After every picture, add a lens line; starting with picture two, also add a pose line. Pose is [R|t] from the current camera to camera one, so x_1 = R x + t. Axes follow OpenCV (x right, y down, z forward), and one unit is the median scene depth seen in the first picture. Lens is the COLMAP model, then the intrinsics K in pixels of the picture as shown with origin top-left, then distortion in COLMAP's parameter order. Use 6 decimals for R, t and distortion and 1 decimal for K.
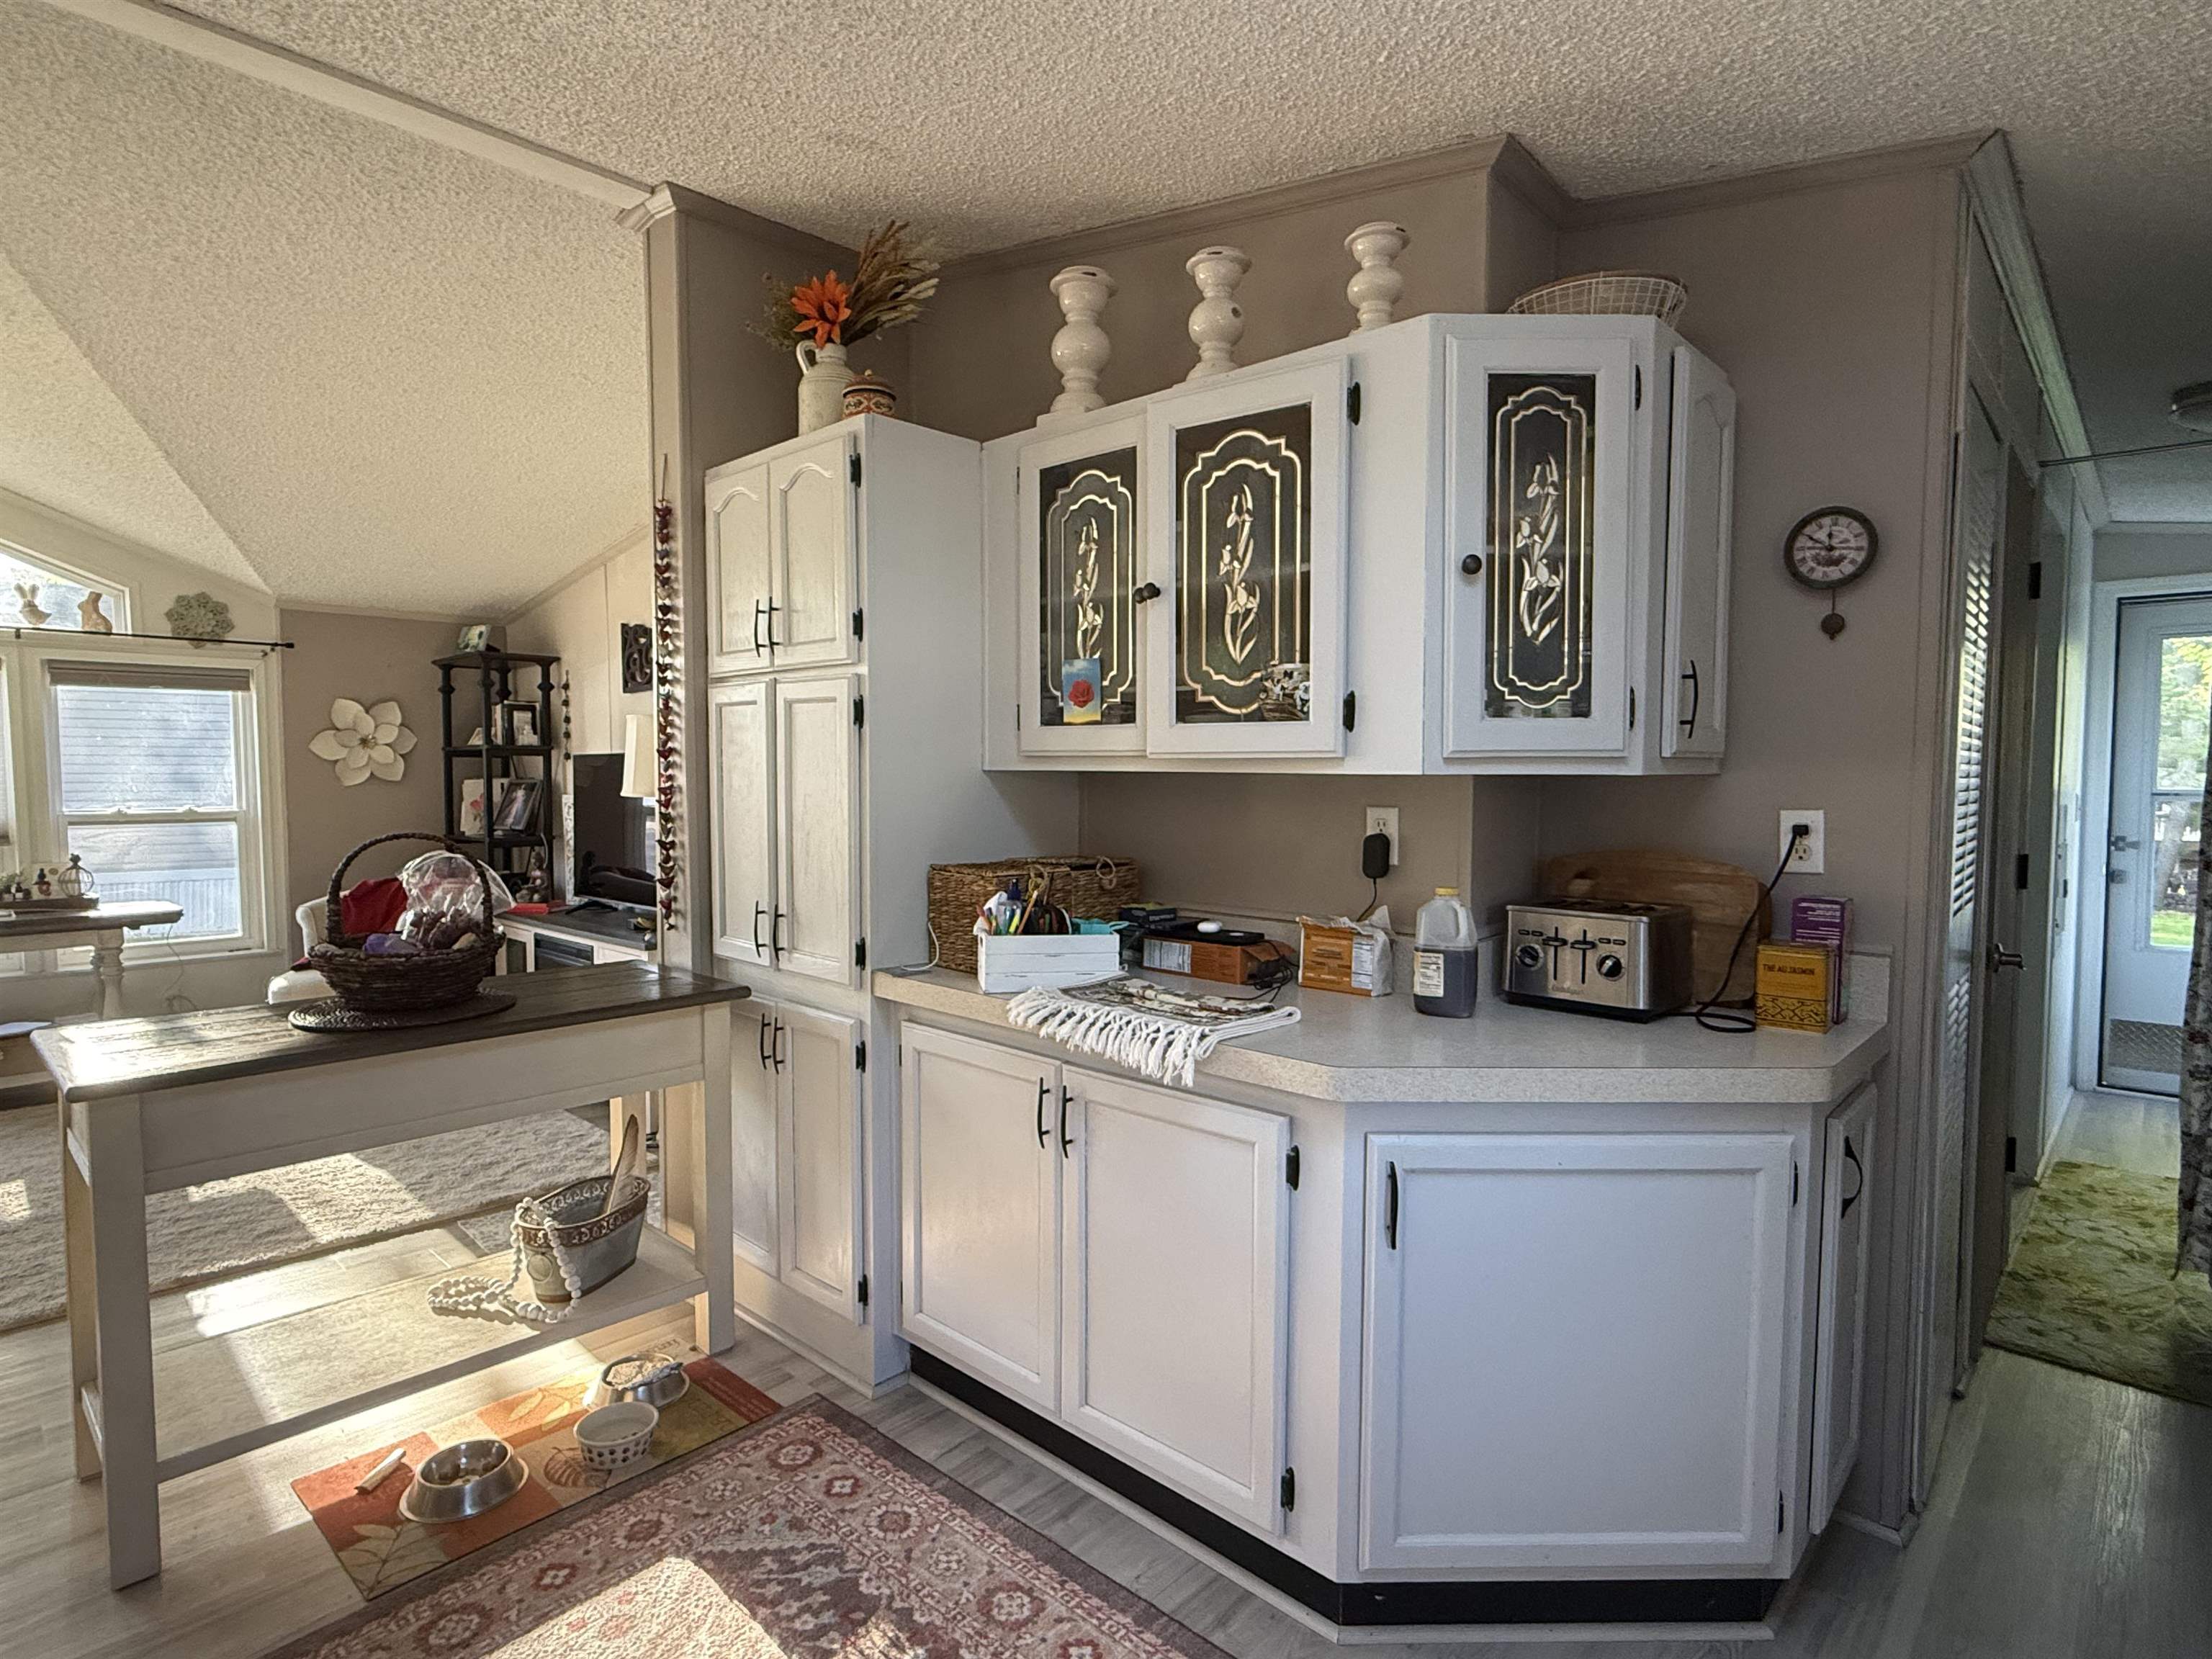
lens RADIAL K [[1155.1, 0, 1098.8], [0, 1155.1, 836.8], [0, 0, 1]] dist [0.000393, -0.001603]
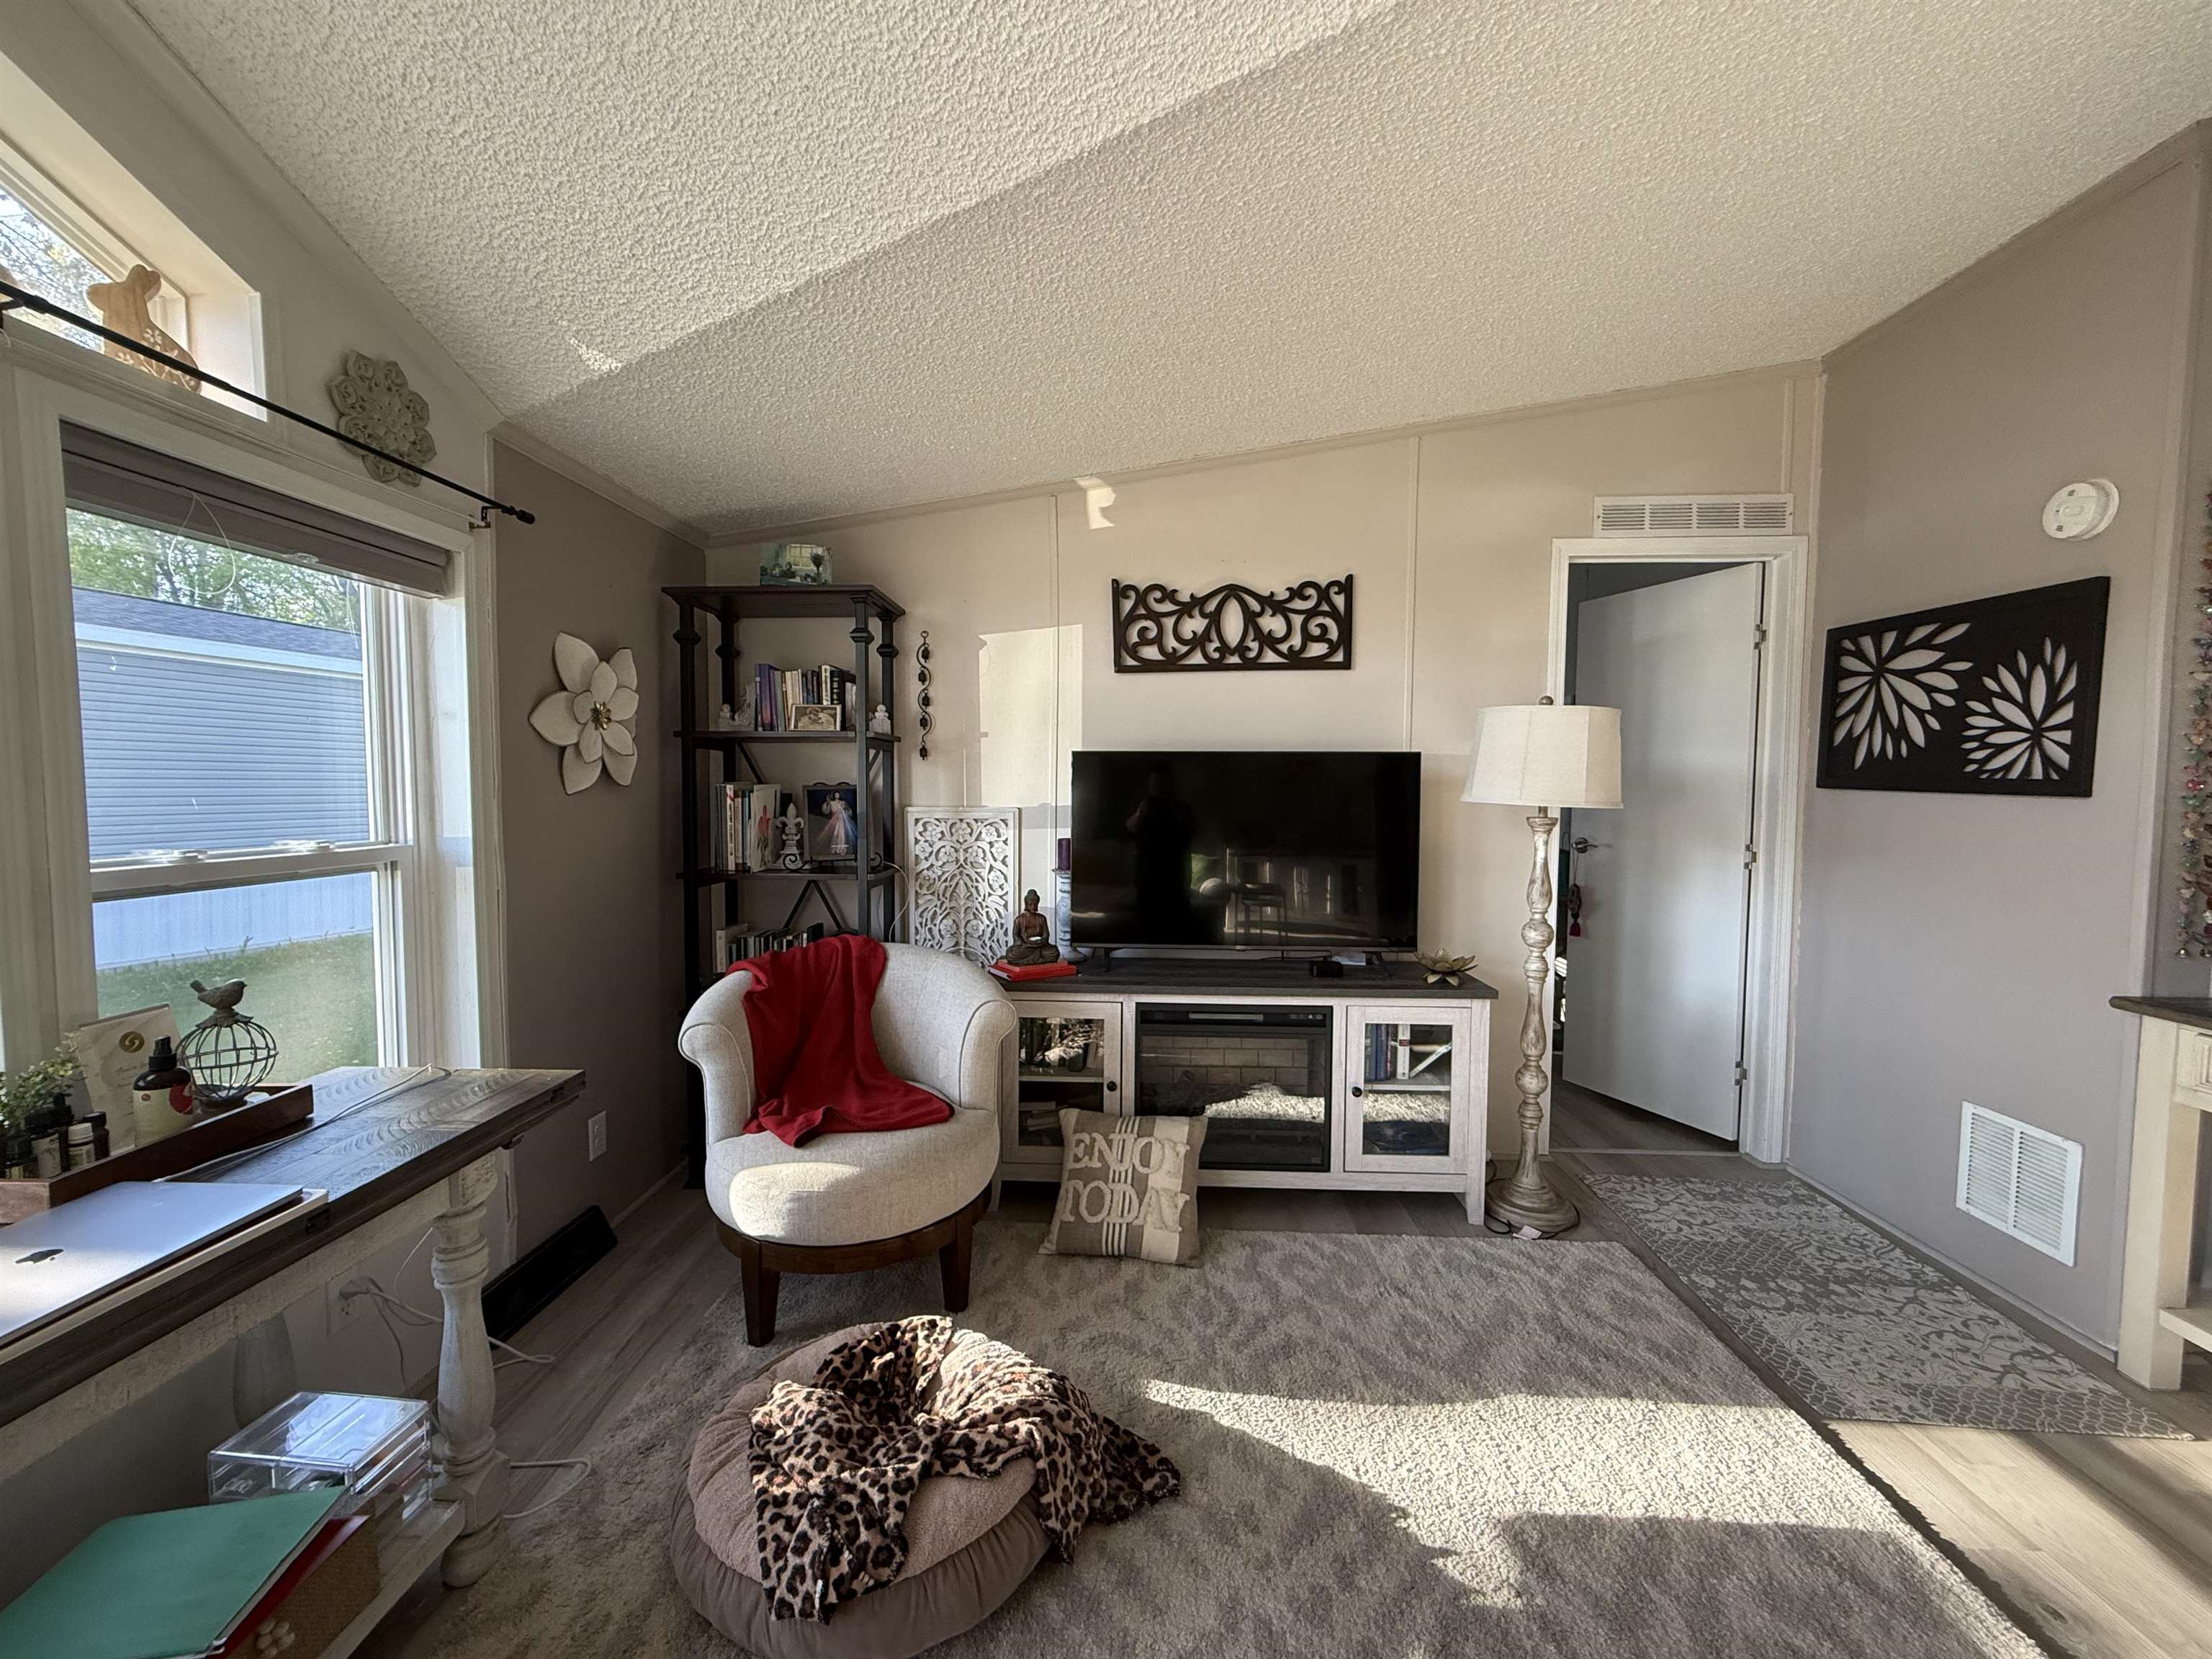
lens RADIAL K [[878.7, 0, 1096.1], [0, 878.7, 832.6], [0, 0, 1]] dist [0.000741, -0.000313]
pose [[0.758903, -0.028676, 0.650572, -1.711213], [0.028587, 0.999534, 0.010711, -0.054490], [-0.650576, 0.010469, 0.759369, 1.220670]]
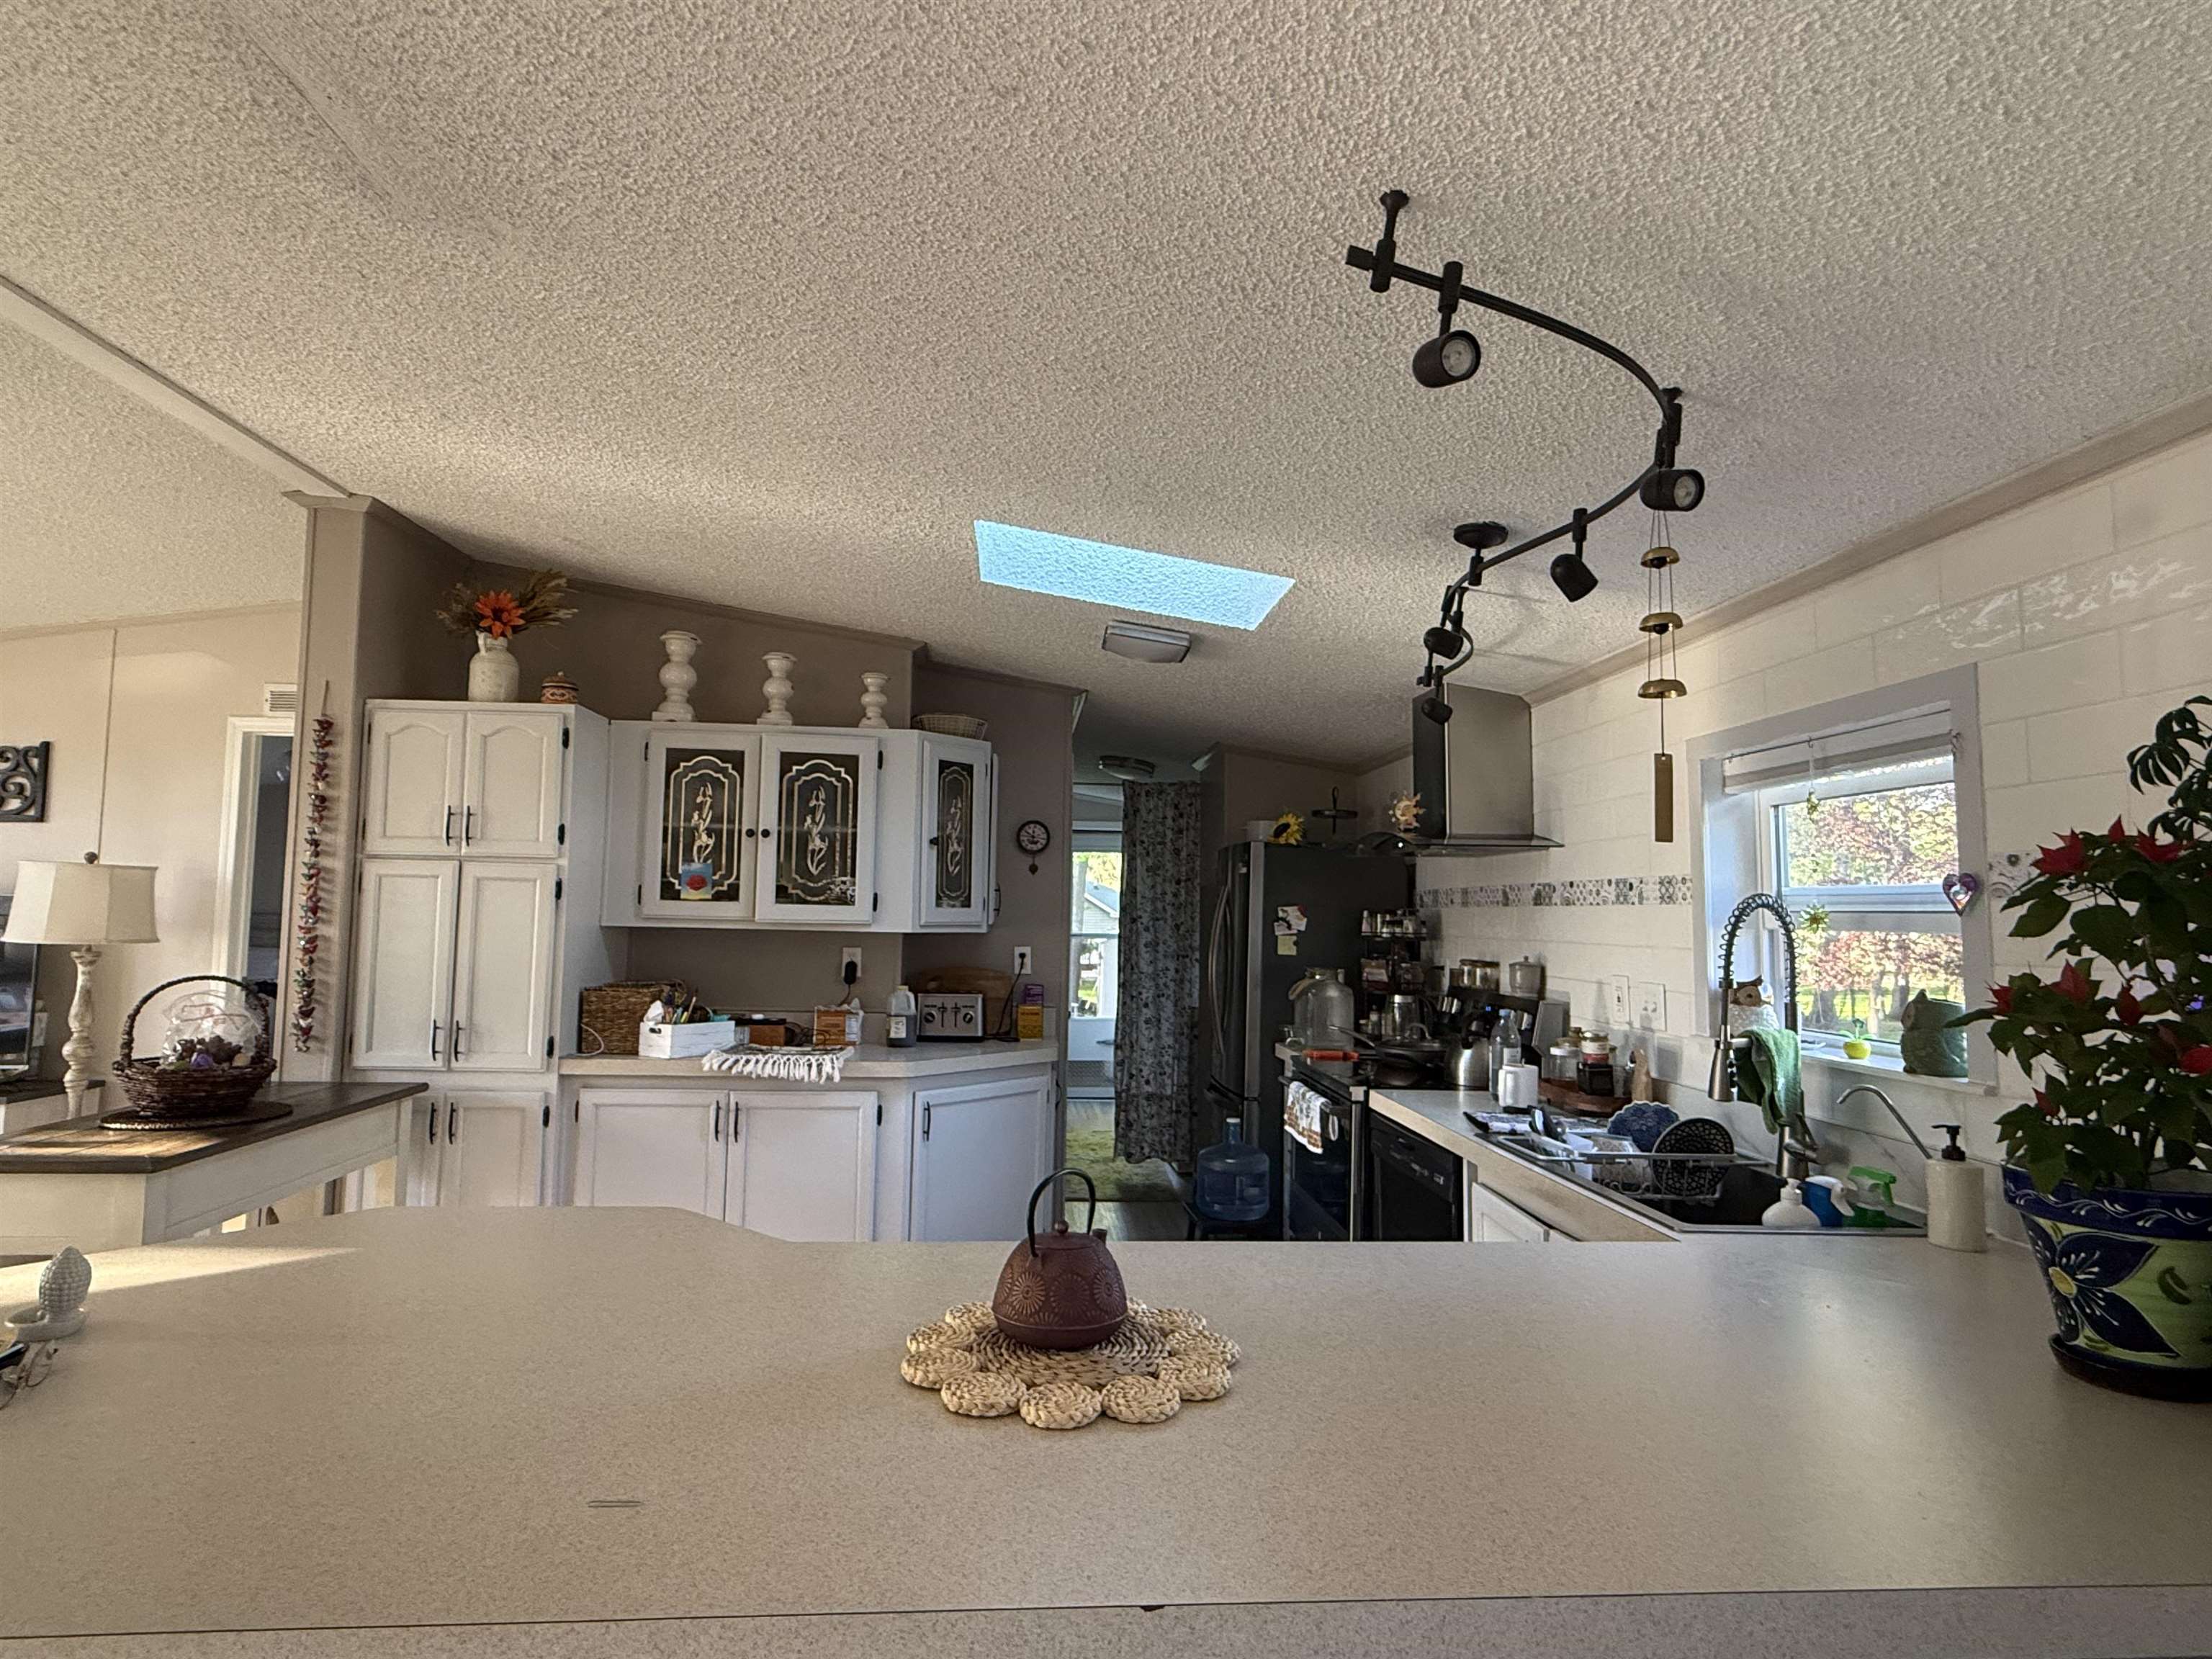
lens RADIAL K [[1155.1, 0, 1098.8], [0, 1155.1, 836.8], [0, 0, 1]] dist [0.000393, -0.001603]
pose [[0.674500, 0.059996, 0.735833, -0.854069], [0.025904, 0.994156, -0.104803, 0.003644], [-0.737820, 0.089750, 0.669004, -0.578402]]
